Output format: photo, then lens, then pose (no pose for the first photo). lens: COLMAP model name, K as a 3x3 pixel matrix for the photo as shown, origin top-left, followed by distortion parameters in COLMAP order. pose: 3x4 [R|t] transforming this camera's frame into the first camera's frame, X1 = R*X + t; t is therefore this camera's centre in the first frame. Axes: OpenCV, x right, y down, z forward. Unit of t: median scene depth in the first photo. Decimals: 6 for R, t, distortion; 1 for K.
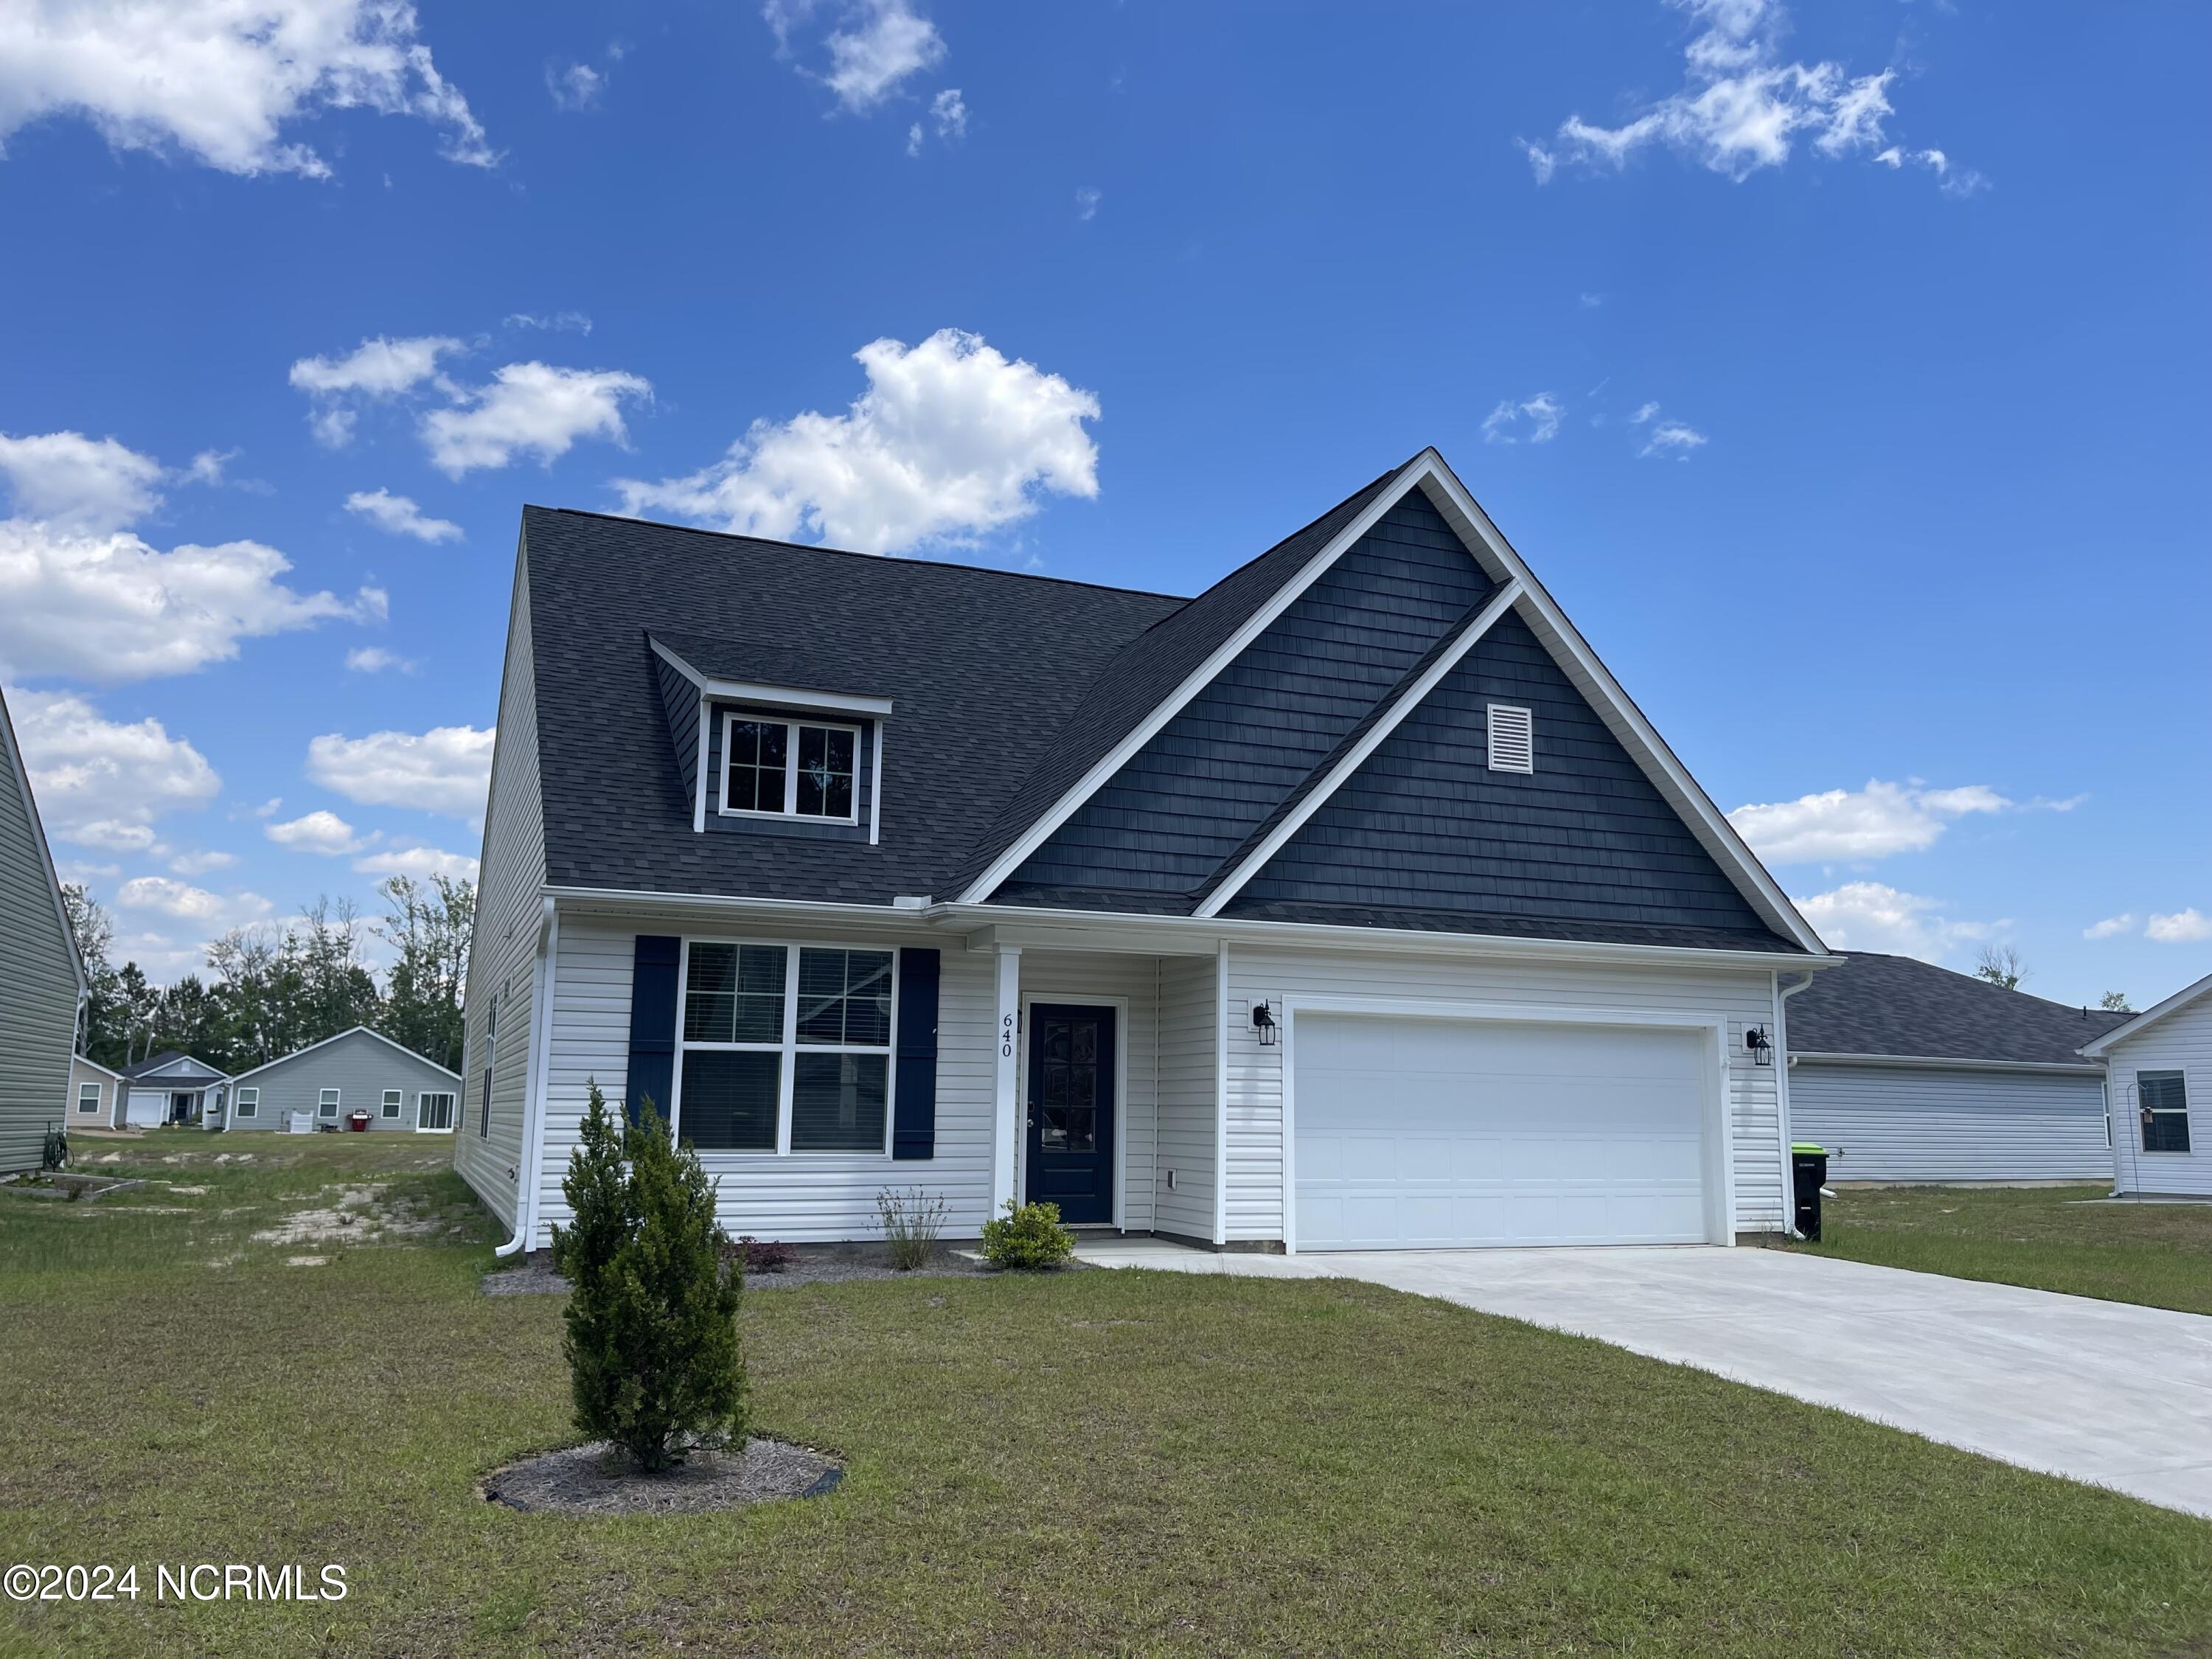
lens RADIAL K [[1620.1, 0, 1106.0], [0, 1620.1, 829.5], [0, 0, 1]] dist [0.091467, -0.000004]
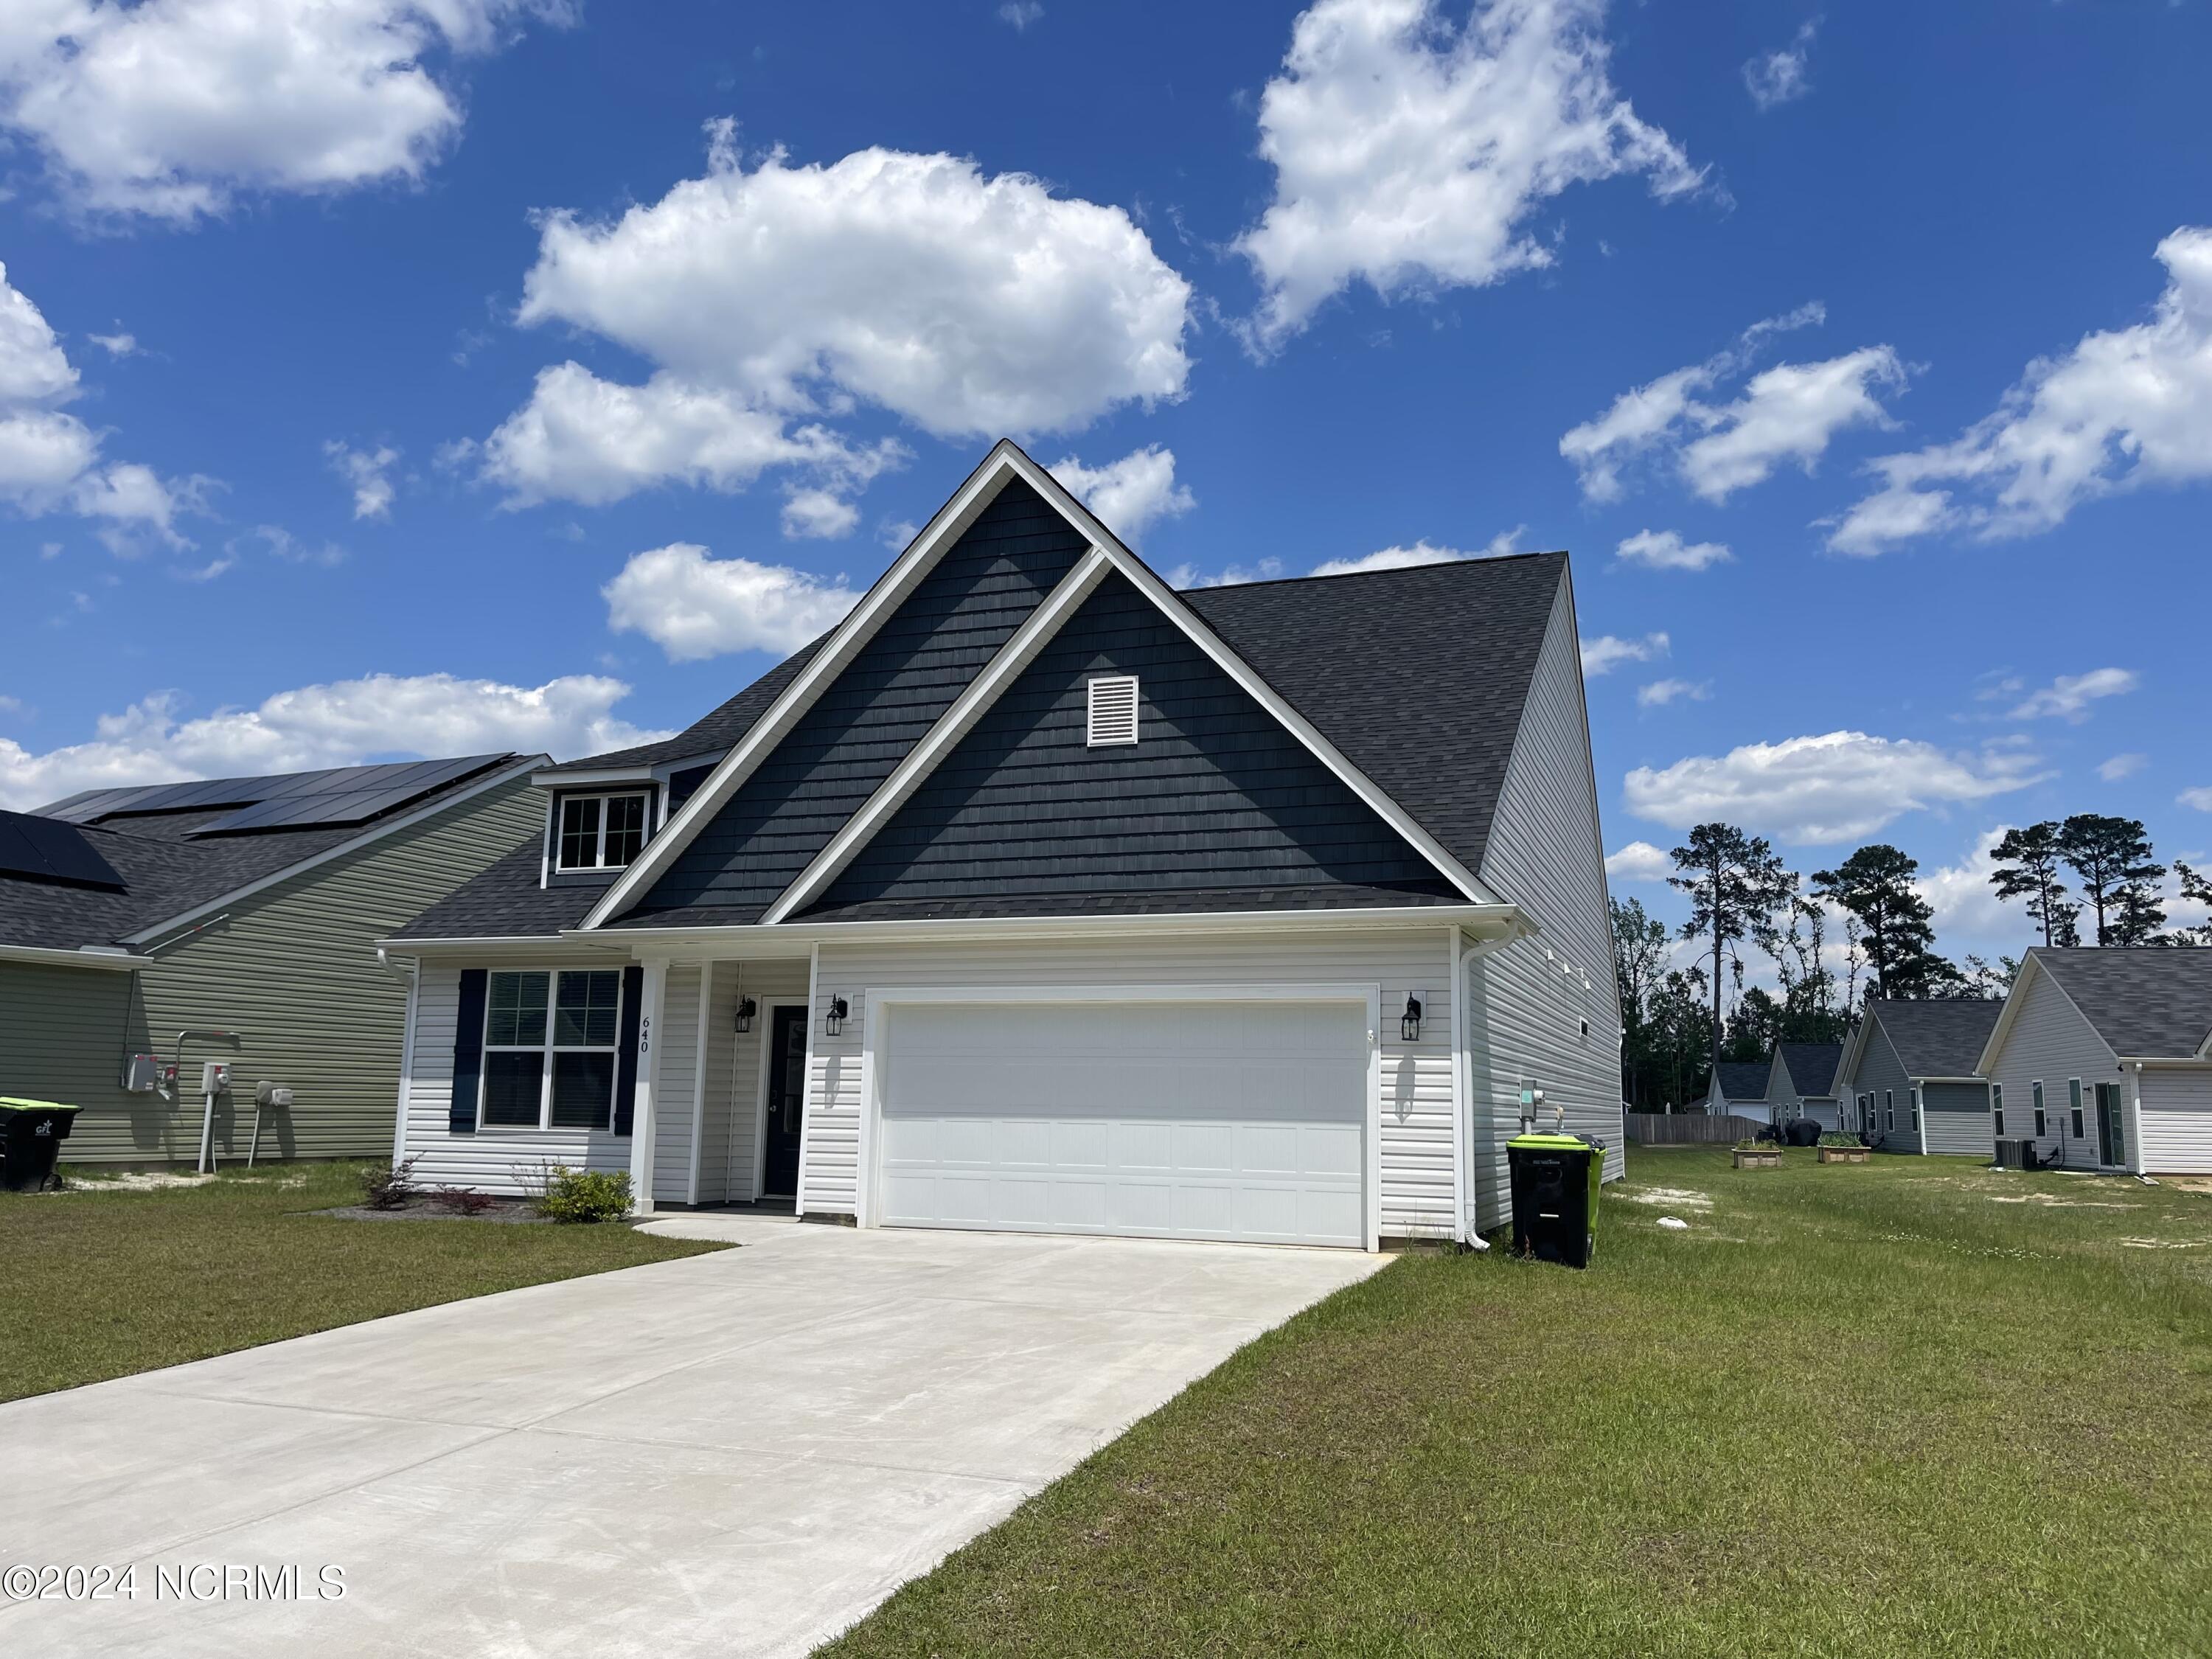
lens RADIAL K [[1620.1, 0, 1106.0], [0, 1620.1, 829.5], [0, 0, 1]] dist [0.091467, -0.000004]
pose [[0.729611, -0.113872, -0.674315, 0.928993], [0.104352, 0.993030, -0.054785, 0.069706], [0.675854, -0.030394, 0.736408, 0.300911]]
